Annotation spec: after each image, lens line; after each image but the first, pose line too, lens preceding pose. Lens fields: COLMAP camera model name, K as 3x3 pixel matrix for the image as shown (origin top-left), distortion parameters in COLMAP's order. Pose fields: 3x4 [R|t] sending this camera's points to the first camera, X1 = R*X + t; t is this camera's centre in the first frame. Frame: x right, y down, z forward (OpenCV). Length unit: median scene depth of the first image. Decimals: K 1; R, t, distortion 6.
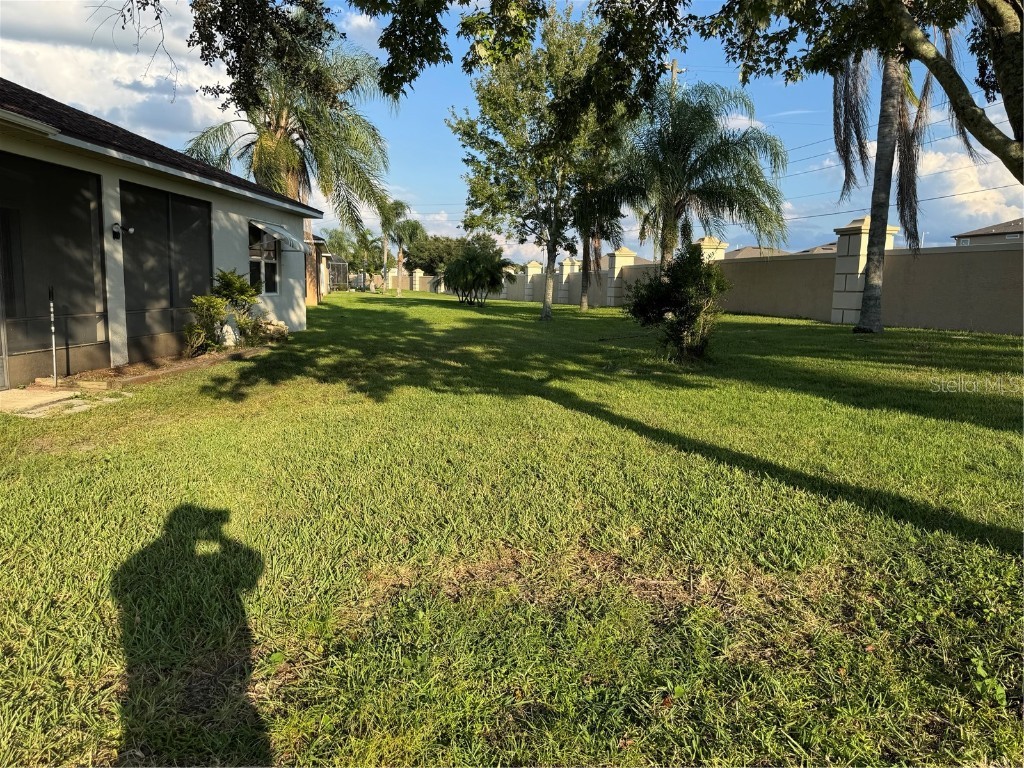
lens RADIAL K [[725.7, 0, 512.0], [0, 725.7, 384.0], [0, 0, 1]] dist [0.147567, -0.238614]
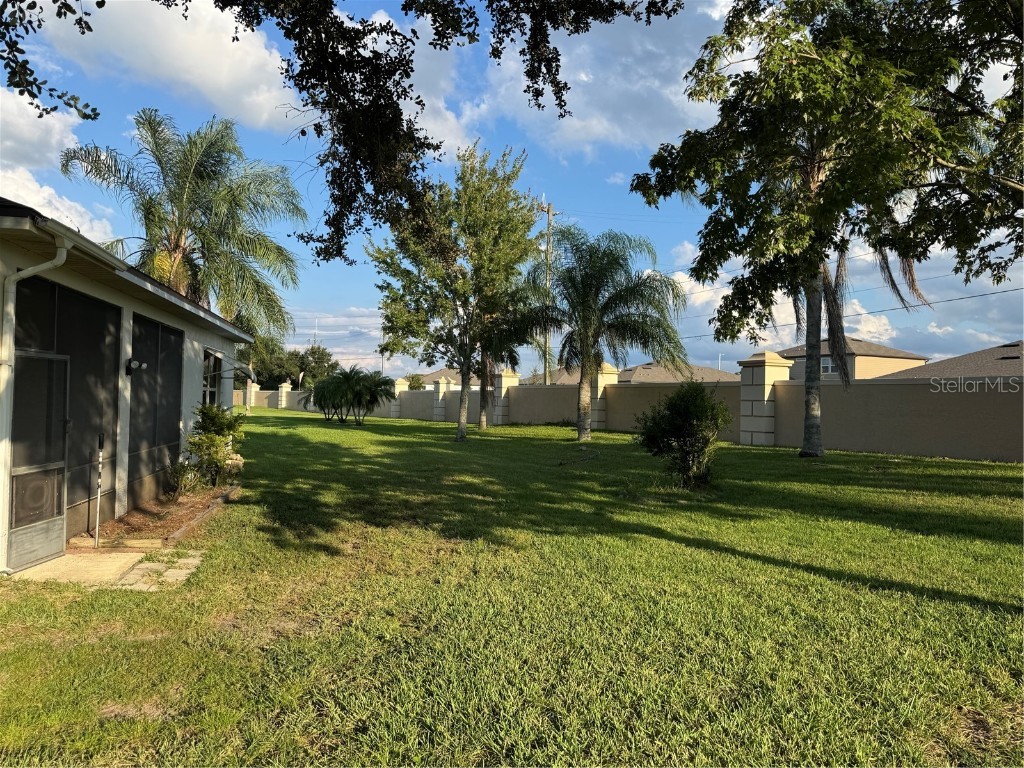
lens RADIAL K [[725.7, 0, 512.0], [0, 725.7, 384.0], [0, 0, 1]] dist [0.147567, -0.238614]
pose [[0.969918, 0.003059, 0.243413, -0.174741], [0.033922, 0.988467, -0.147591, -0.020404], [-0.241057, 0.151409, 0.958628, 0.008694]]
